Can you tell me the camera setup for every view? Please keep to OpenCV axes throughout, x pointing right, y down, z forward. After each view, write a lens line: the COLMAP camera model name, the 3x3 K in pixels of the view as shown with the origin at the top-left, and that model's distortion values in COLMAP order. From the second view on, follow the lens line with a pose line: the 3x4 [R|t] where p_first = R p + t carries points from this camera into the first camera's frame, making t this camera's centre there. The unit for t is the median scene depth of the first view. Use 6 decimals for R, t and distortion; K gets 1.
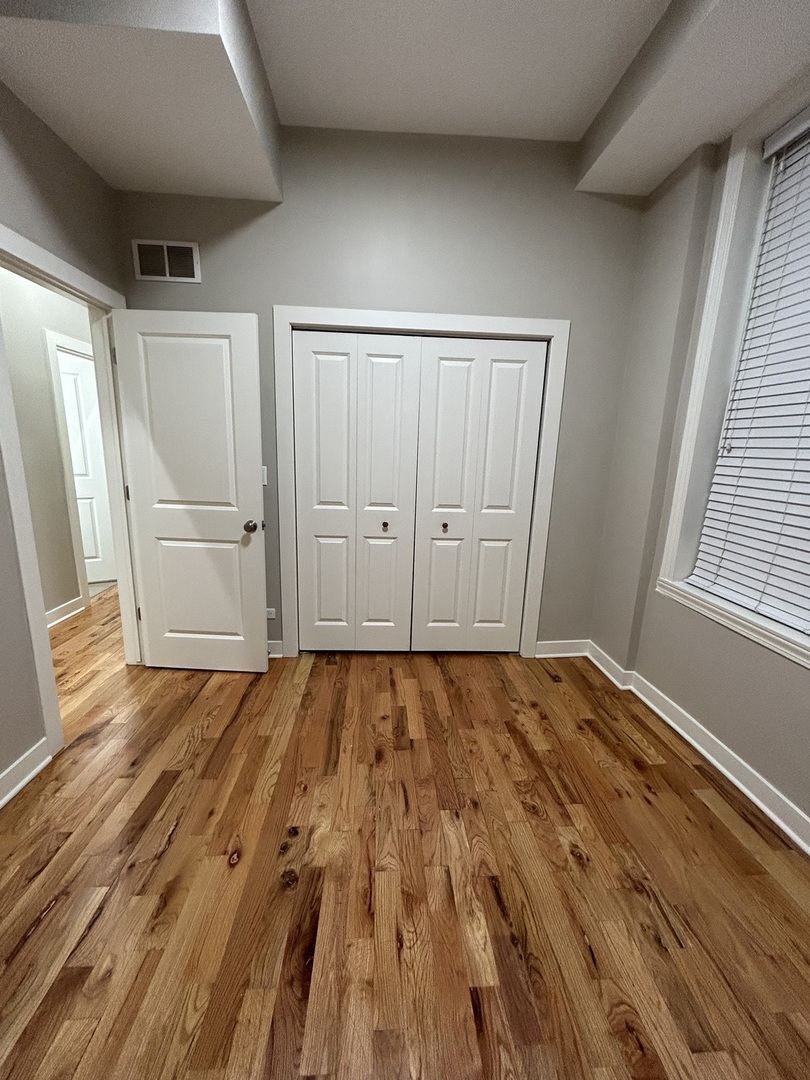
lens RADIAL K [[434.9, 0, 404.8], [0, 434.9, 541.1], [0, 0, 1]] dist [0.001004, 0.000785]
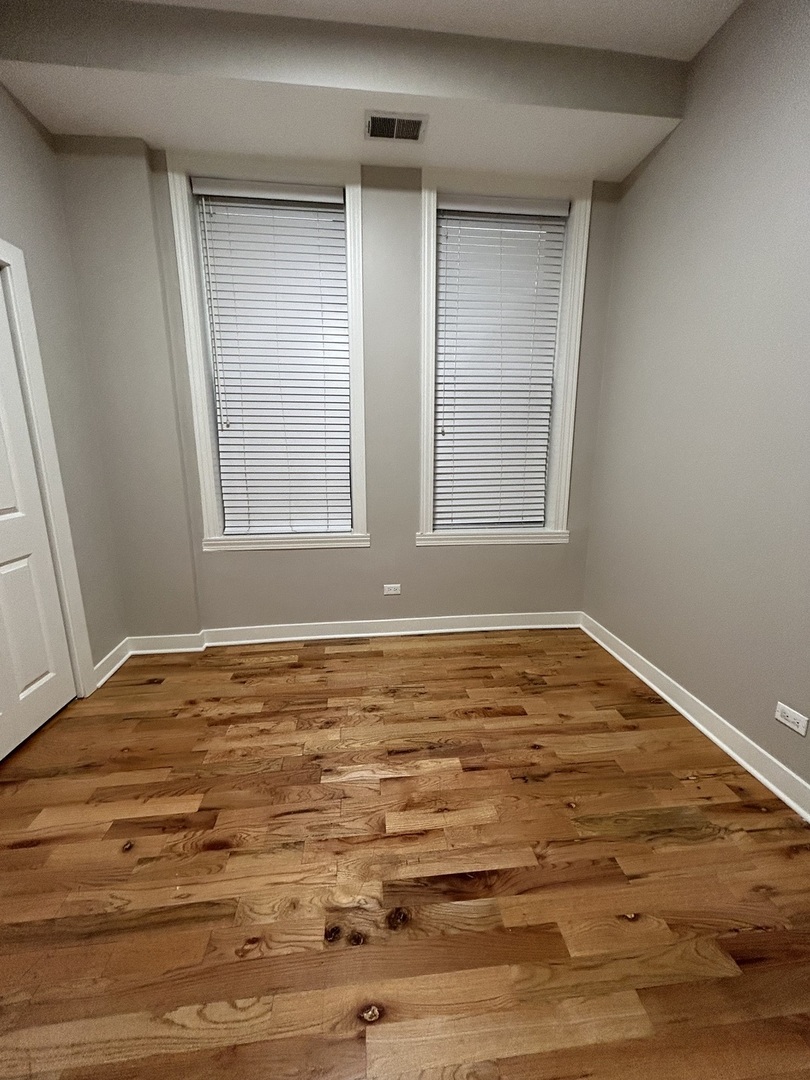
lens RADIAL K [[434.9, 0, 408.3], [0, 434.9, 539.3], [0, 0, 1]] dist [0.001004, 0.000785]
pose [[-0.049551, -0.241068, 0.969242, -0.670894], [0.209908, 0.946247, 0.246080, -0.101546], [-0.976465, 0.215645, 0.003715, 0.595103]]
